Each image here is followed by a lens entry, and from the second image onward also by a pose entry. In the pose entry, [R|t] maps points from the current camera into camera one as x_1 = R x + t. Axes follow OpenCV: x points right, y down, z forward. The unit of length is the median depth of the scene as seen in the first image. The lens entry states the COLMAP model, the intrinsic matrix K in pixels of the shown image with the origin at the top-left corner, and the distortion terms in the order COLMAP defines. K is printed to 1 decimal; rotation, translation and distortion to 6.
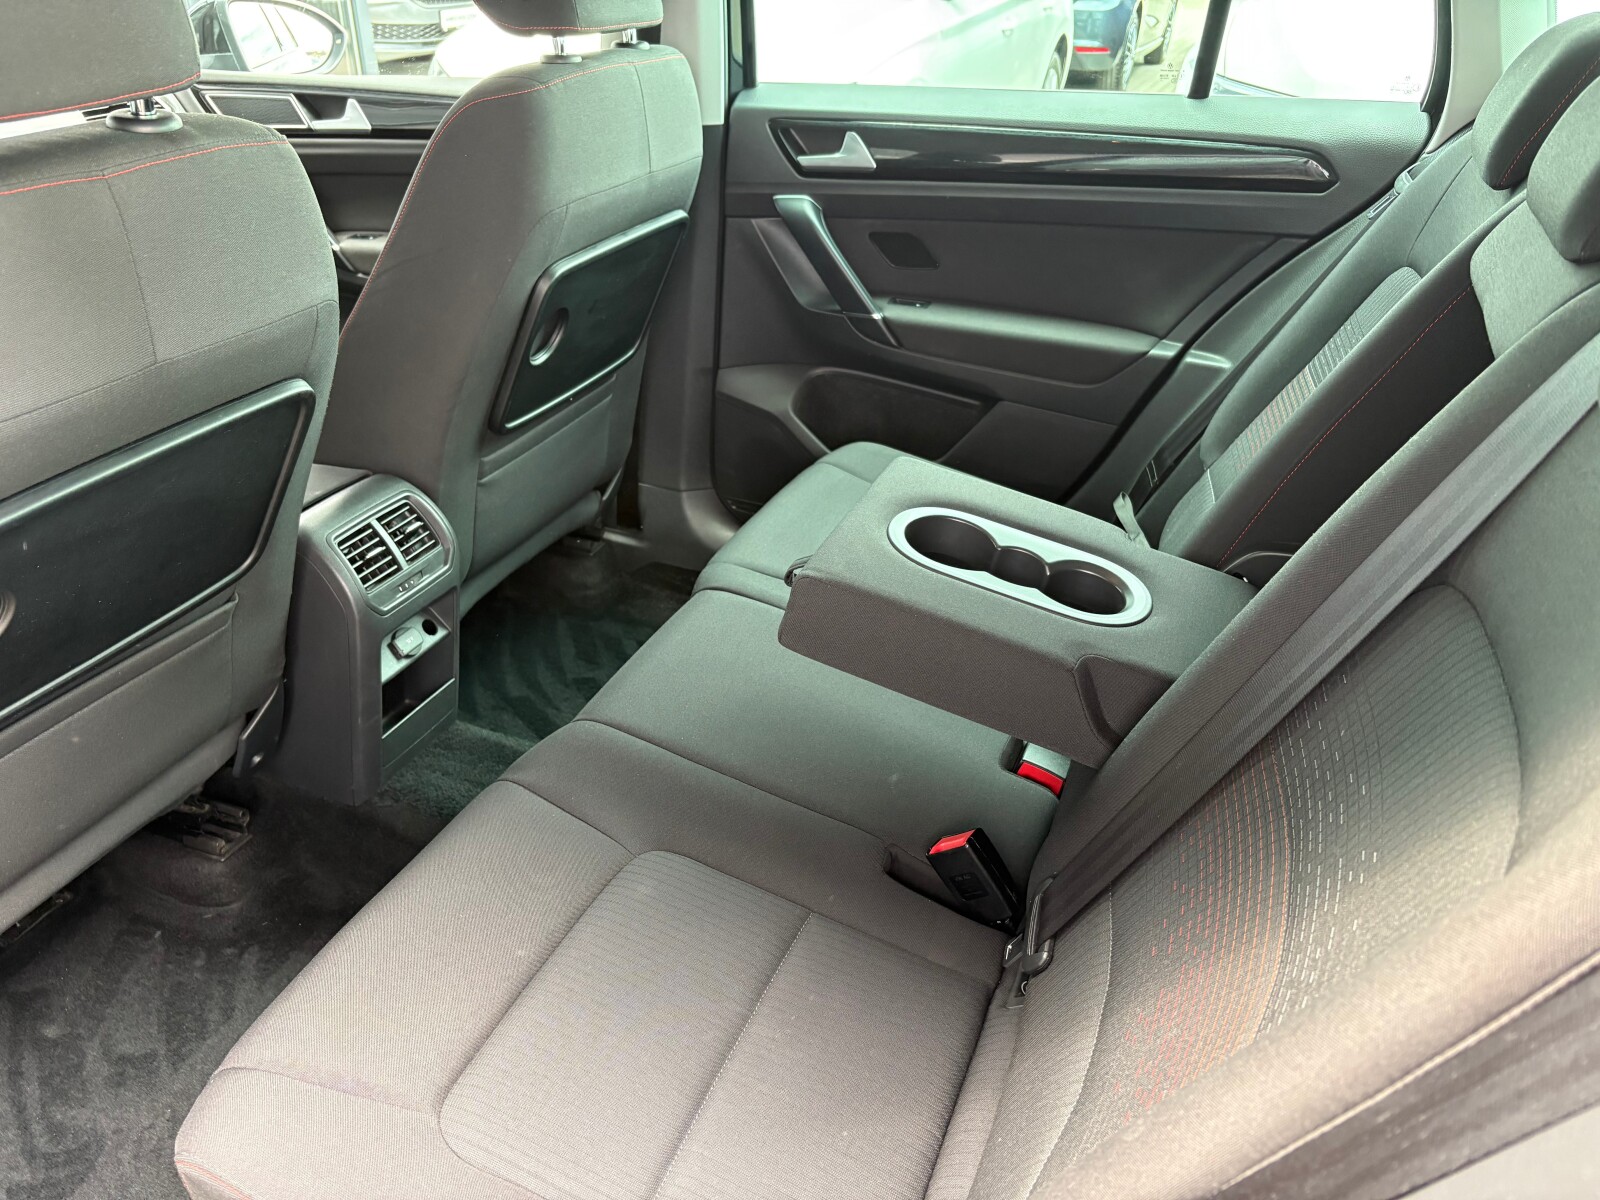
lens RADIAL K [[1213.3, 0, 795.9], [0, 1213.3, 601.7], [0, 0, 1]] dist [0.047092, -0.086188]
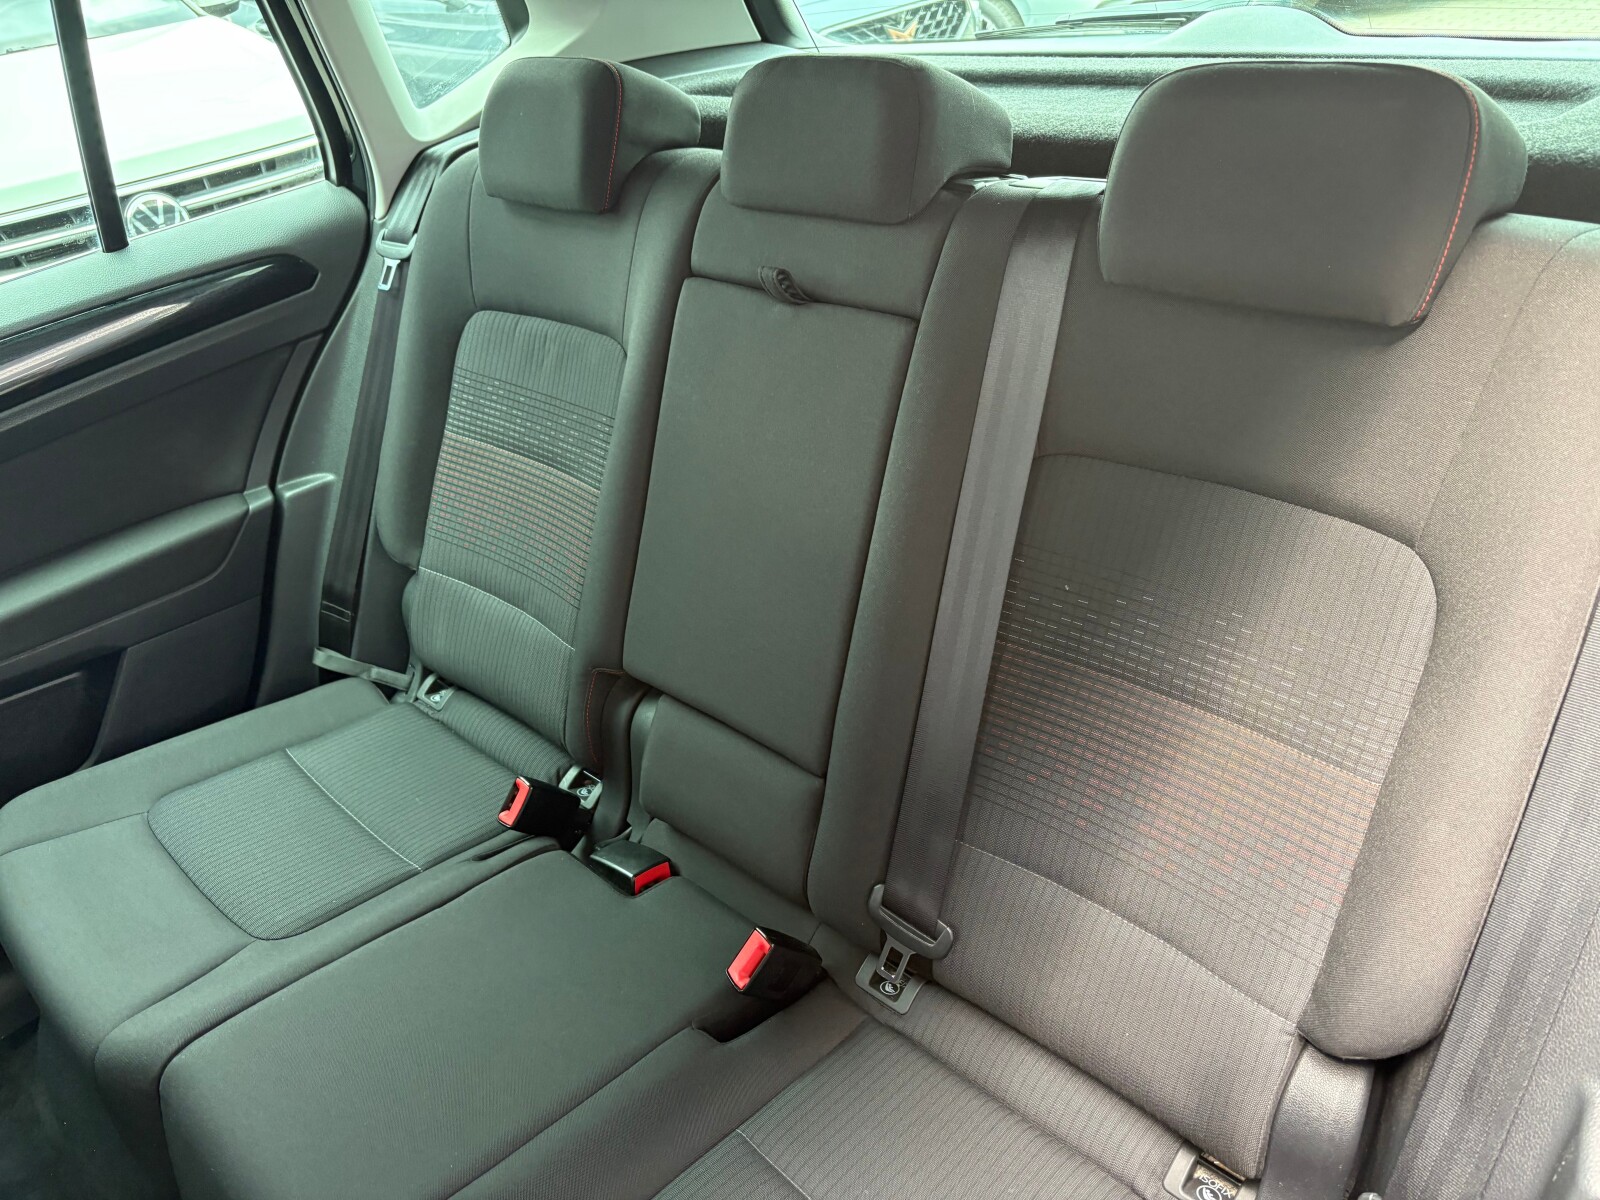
lens RADIAL K [[1213.3, 0, 795.9], [0, 1213.3, 601.7], [0, 0, 1]] dist [0.047092, -0.086188]
pose [[0.371813, -0.551528, 0.746707, -0.272299], [0.568808, 0.771042, 0.286271, -0.179872], [-0.733629, 0.318294, 0.600397, 0.180642]]
